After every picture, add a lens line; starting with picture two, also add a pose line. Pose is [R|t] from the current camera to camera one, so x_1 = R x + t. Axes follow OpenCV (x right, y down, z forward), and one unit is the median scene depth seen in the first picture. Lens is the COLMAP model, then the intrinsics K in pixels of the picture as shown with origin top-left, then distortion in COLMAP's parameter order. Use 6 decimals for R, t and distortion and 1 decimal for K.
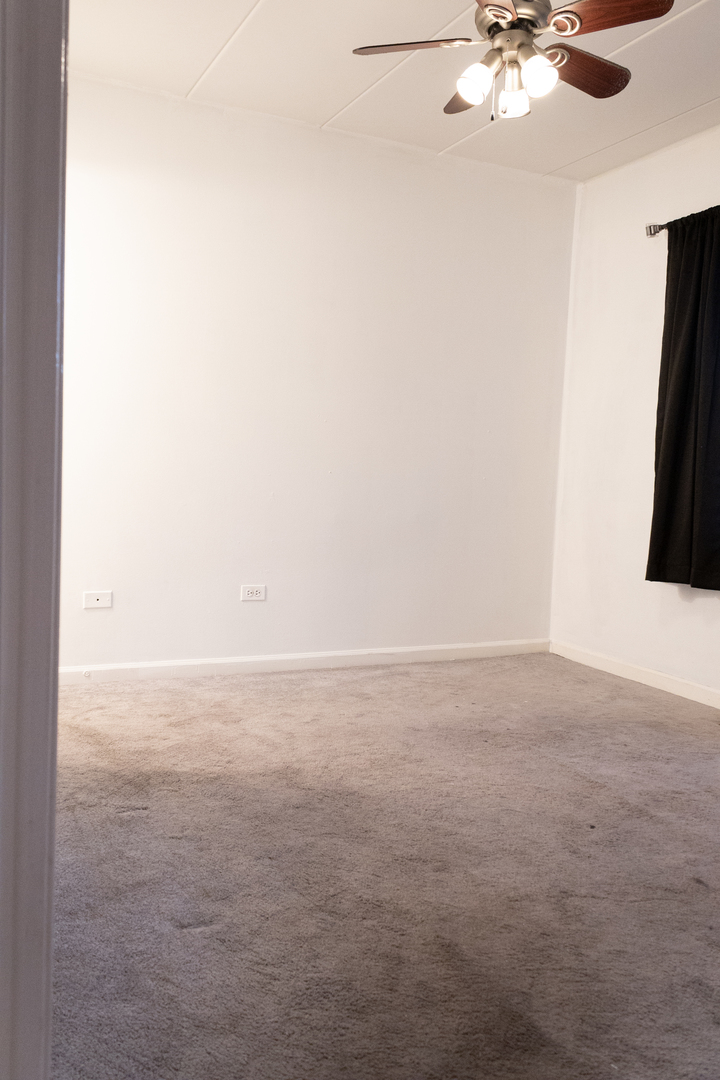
lens RADIAL K [[857.8, 0, 358.2], [0, 857.8, 536.8], [0, 0, 1]] dist [0.037000, -0.034442]
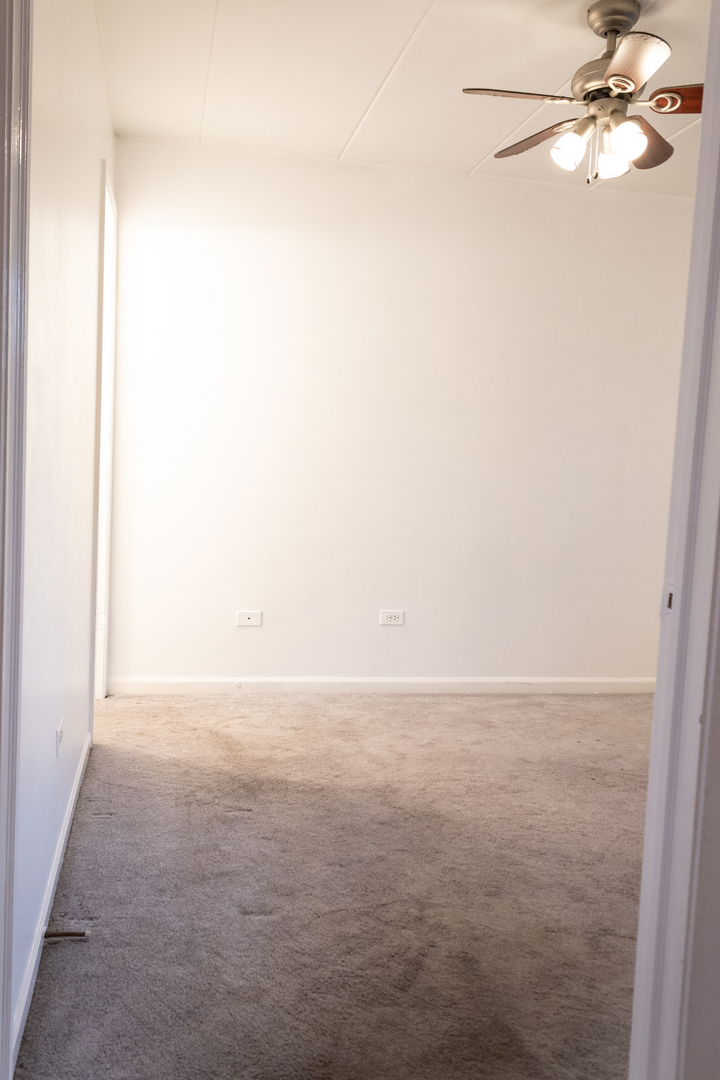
lens RADIAL K [[877.0, 0, 360.0], [0, 877.0, 540.0], [0, 0, 1]] dist [0.059748, -0.067938]
pose [[0.970758, 0.025877, -0.238661, 0.163039], [-0.027795, 0.999603, -0.004673, -0.041427], [0.238445, 0.011170, 0.971092, -0.103521]]
